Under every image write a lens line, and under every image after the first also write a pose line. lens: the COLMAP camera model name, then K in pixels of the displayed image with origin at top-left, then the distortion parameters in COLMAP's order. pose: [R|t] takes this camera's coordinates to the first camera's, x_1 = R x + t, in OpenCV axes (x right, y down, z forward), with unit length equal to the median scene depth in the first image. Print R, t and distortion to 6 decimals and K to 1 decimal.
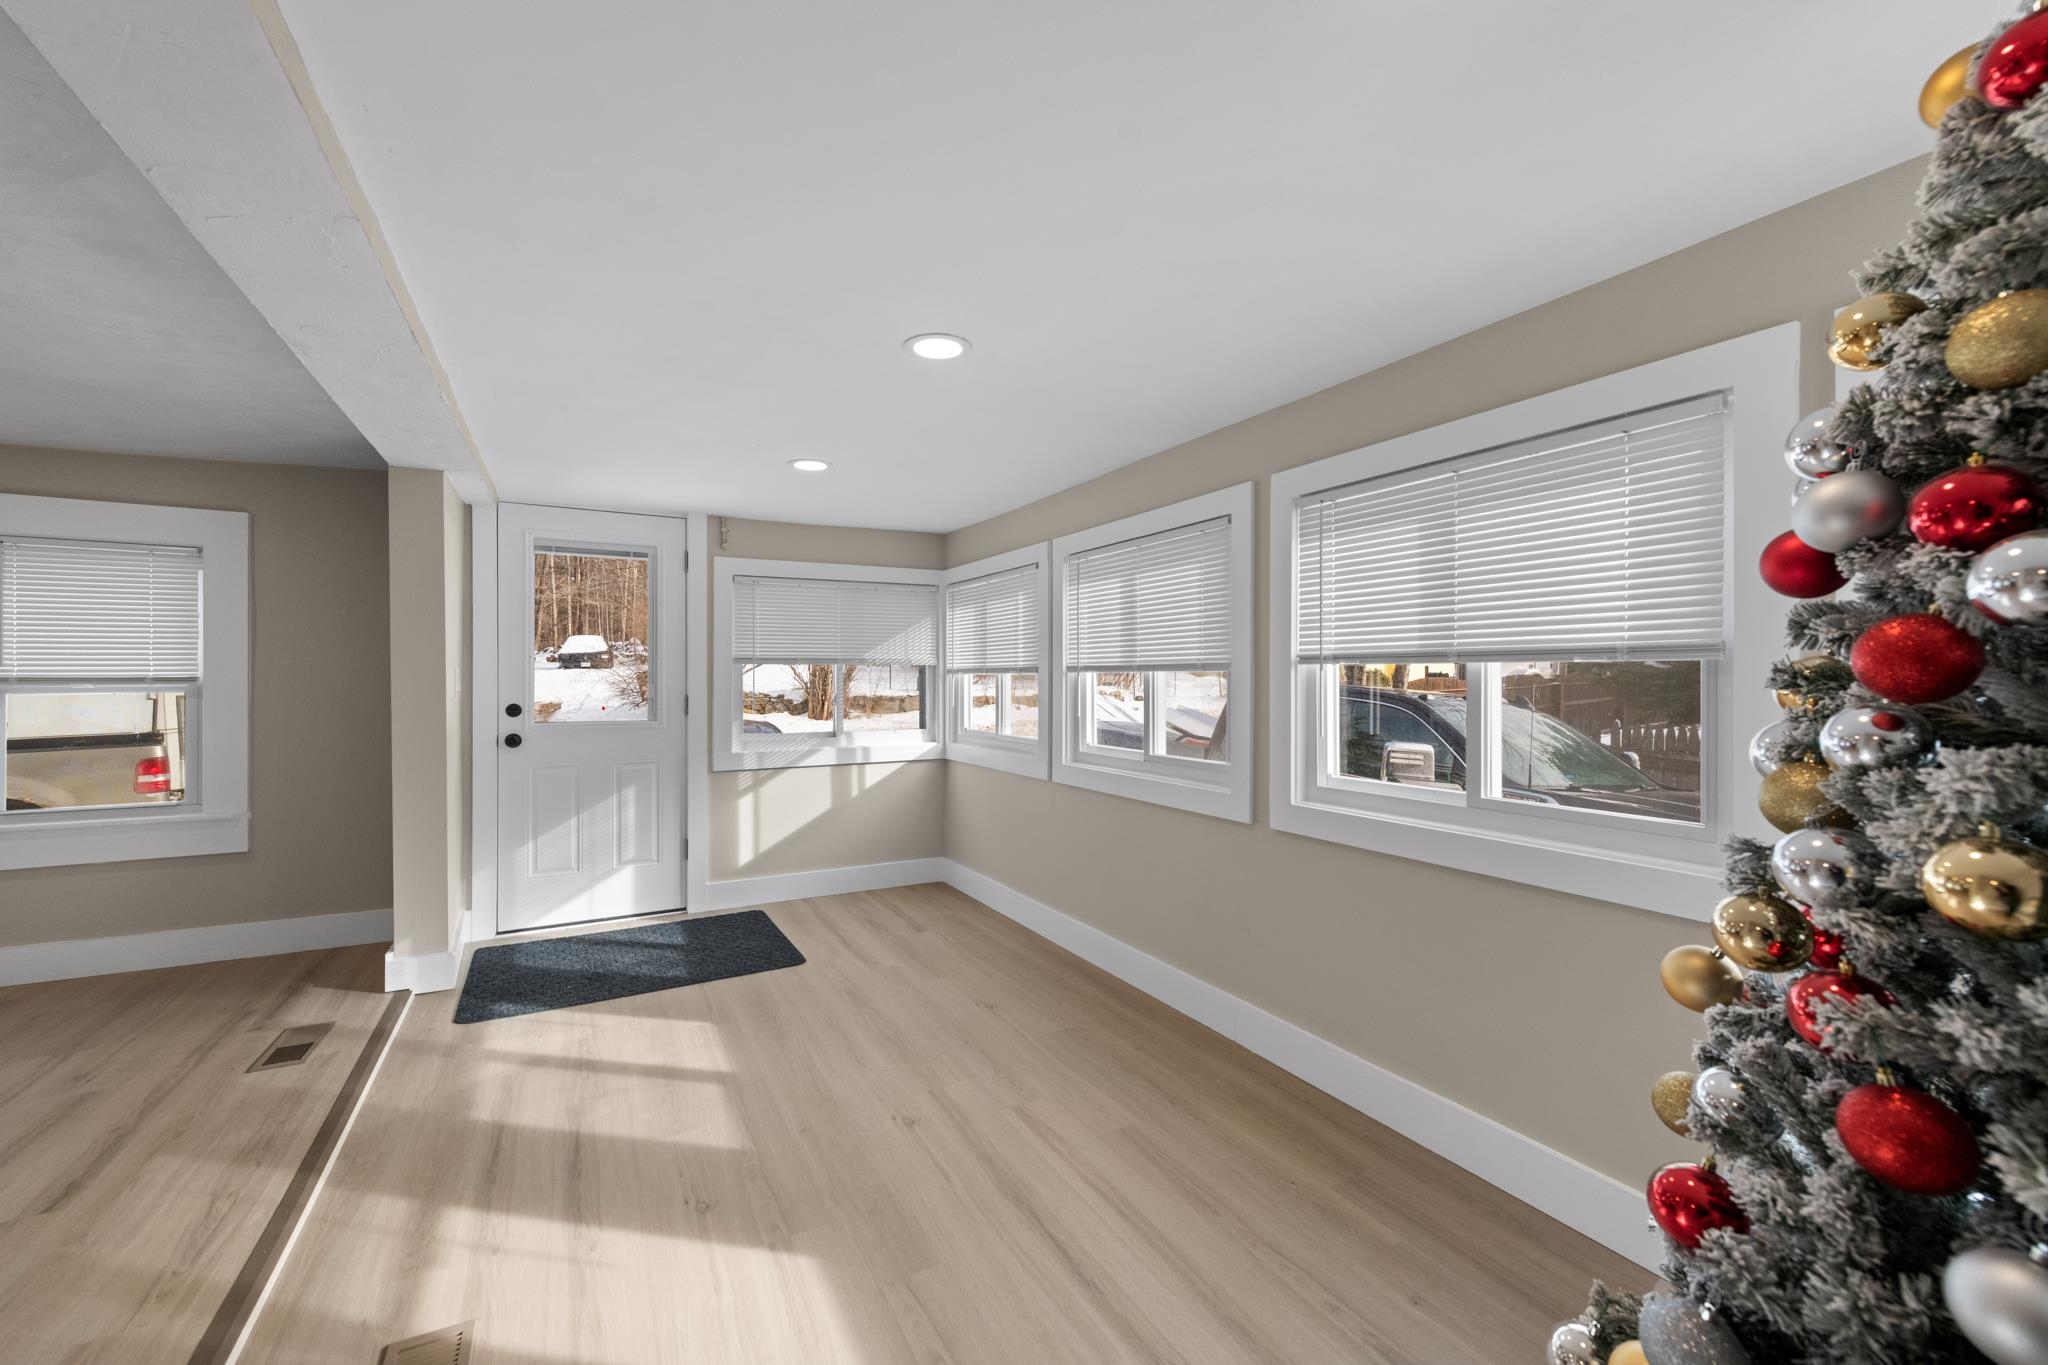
lens RADIAL K [[798.6, 0, 1028.8], [0, 798.6, 677.0], [0, 0, 1]] dist [0.008734, -0.002783]
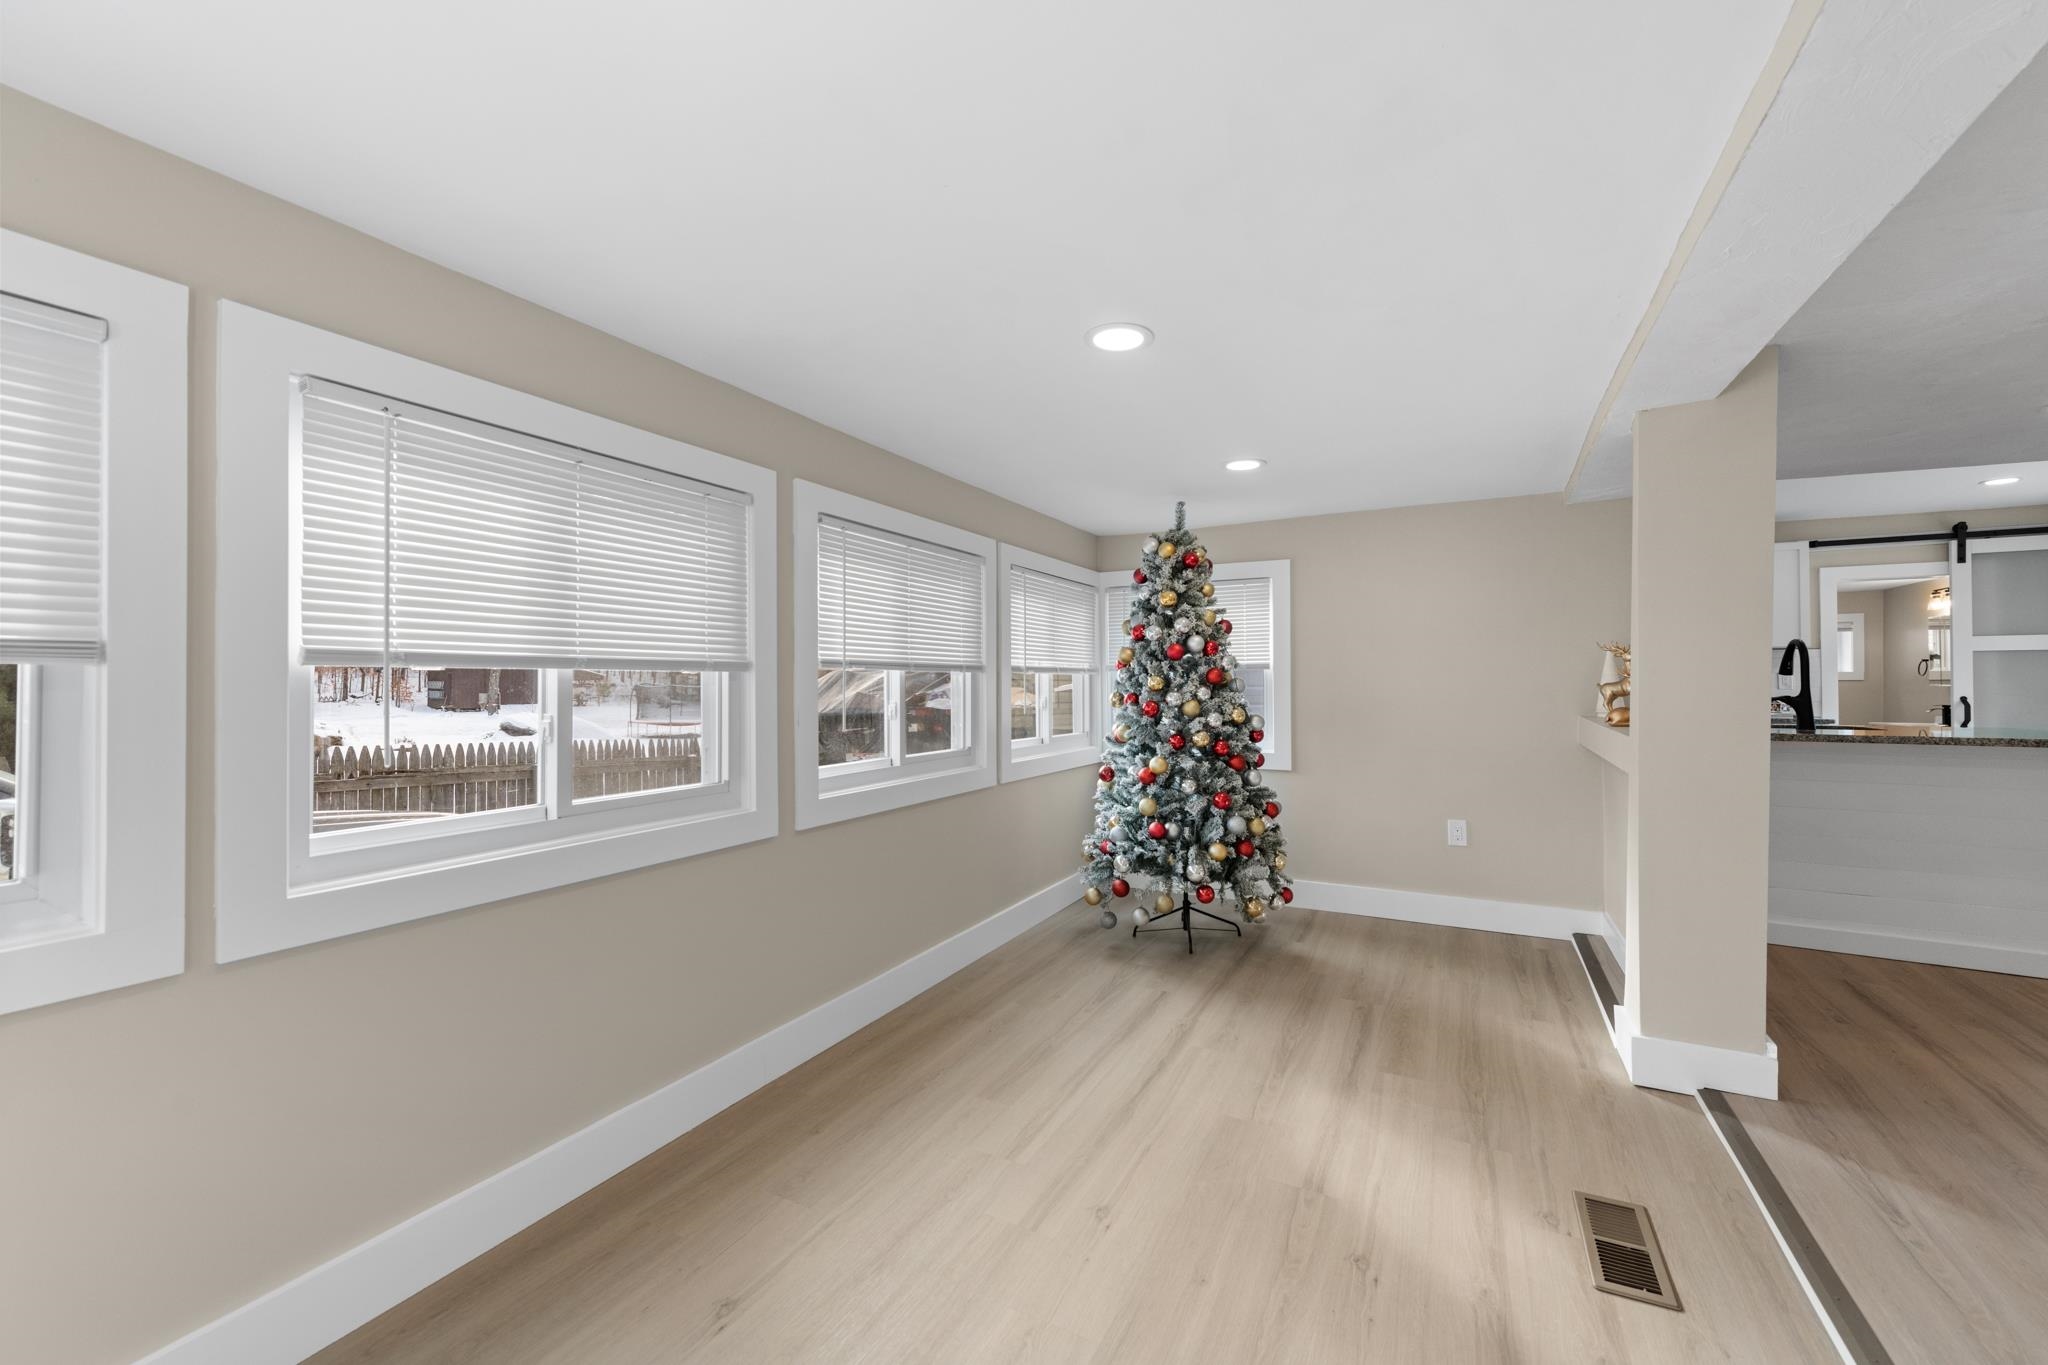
lens RADIAL K [[798.6, 0, 1026.6], [0, 798.6, 675.9], [0, 0, 1]] dist [0.008734, -0.002783]
pose [[-0.539222, 0.009185, 0.842113, -0.617837], [0.001851, 0.999951, -0.009721, 0.004639], [-0.842161, -0.003683, -0.539213, 1.152643]]
